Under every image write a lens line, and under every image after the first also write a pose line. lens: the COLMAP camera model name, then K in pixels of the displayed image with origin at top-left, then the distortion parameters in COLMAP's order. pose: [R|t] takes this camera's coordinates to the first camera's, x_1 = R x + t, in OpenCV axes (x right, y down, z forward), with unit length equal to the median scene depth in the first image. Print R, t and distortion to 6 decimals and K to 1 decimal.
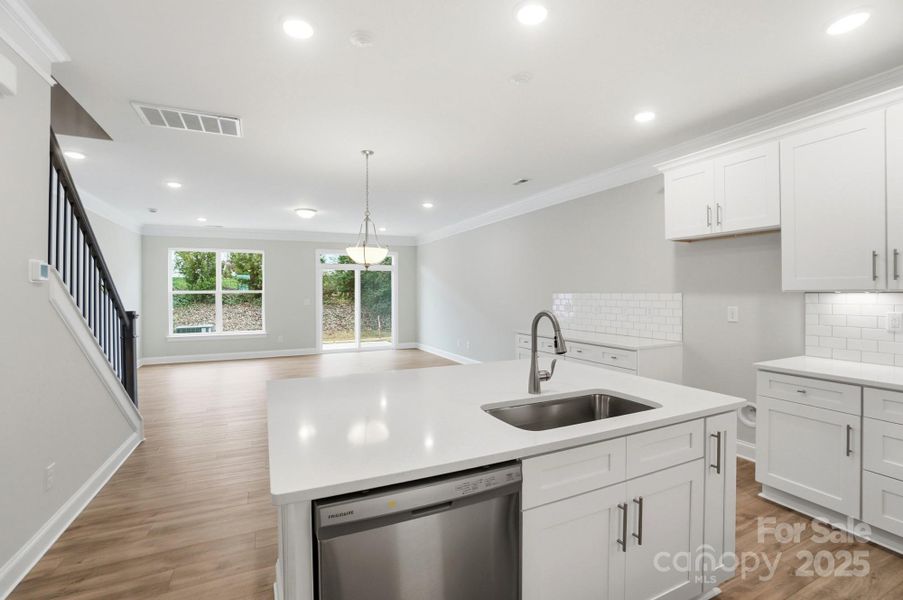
lens RADIAL K [[406.5, 0, 448.6], [0, 406.5, 293.3], [0, 0, 1]] dist [-0.042766, 0.010278]
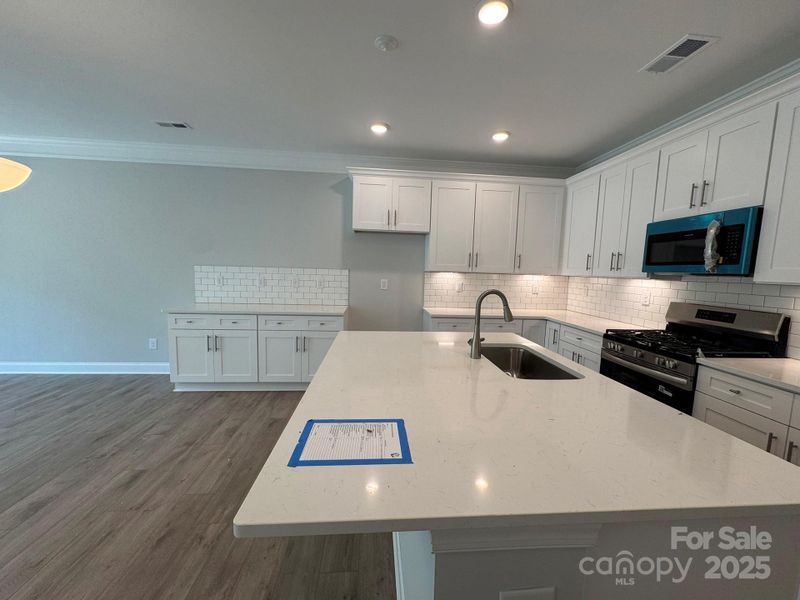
lens RADIAL K [[320.1, 0, 397.6], [0, 320.1, 300.0], [0, 0, 1]] dist [0.003408, 0.000600]
pose [[0.350342, -0.077302, 0.933427, -0.399794], [-0.028639, 0.995238, 0.093171, -0.004449], [-0.936184, -0.059374, 0.346459, 0.492104]]
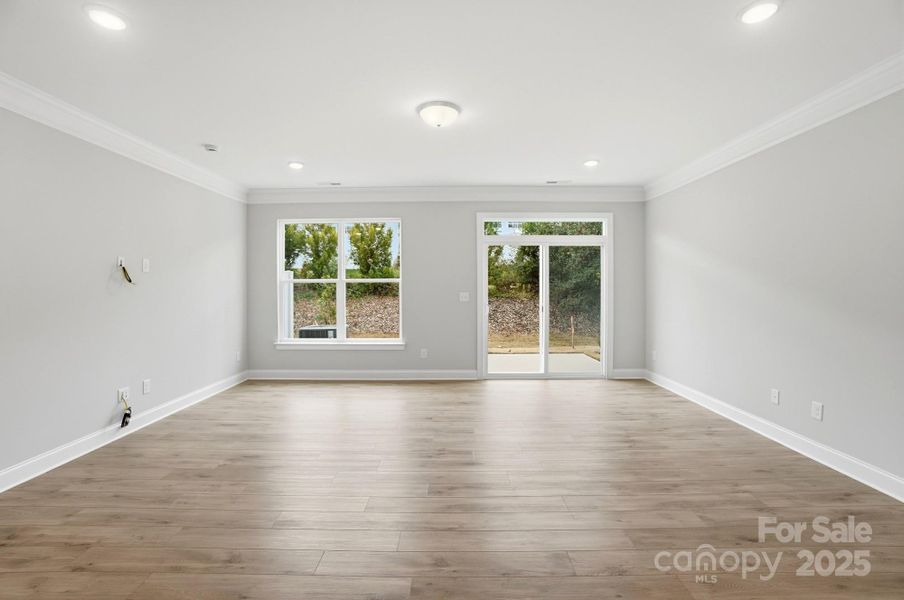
lens RADIAL K [[407.0, 0, 445.2], [0, 407.0, 292.0], [0, 0, 1]] dist [-0.042766, 0.010278]
pose [[0.899749, 0.008097, -0.436333, -0.249702], [-0.002235, 0.999900, 0.013946, 0.012430], [0.436402, -0.011573, 0.899677, 1.058995]]
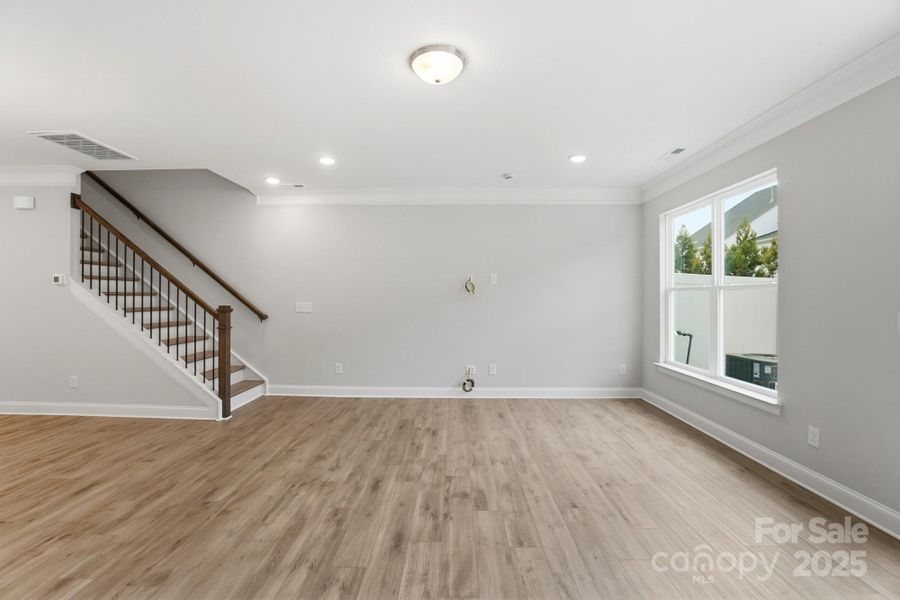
lens RADIAL K [[405.2, 0, 442.0], [0, 405.2, 302.7], [0, 0, 1]] dist [-0.042766, 0.010278]
pose [[-0.451513, 0.017650, -0.892090, -0.056151], [-0.001273, 0.999791, 0.020424, 0.013171], [0.892264, 0.010357, -0.451396, 2.183256]]
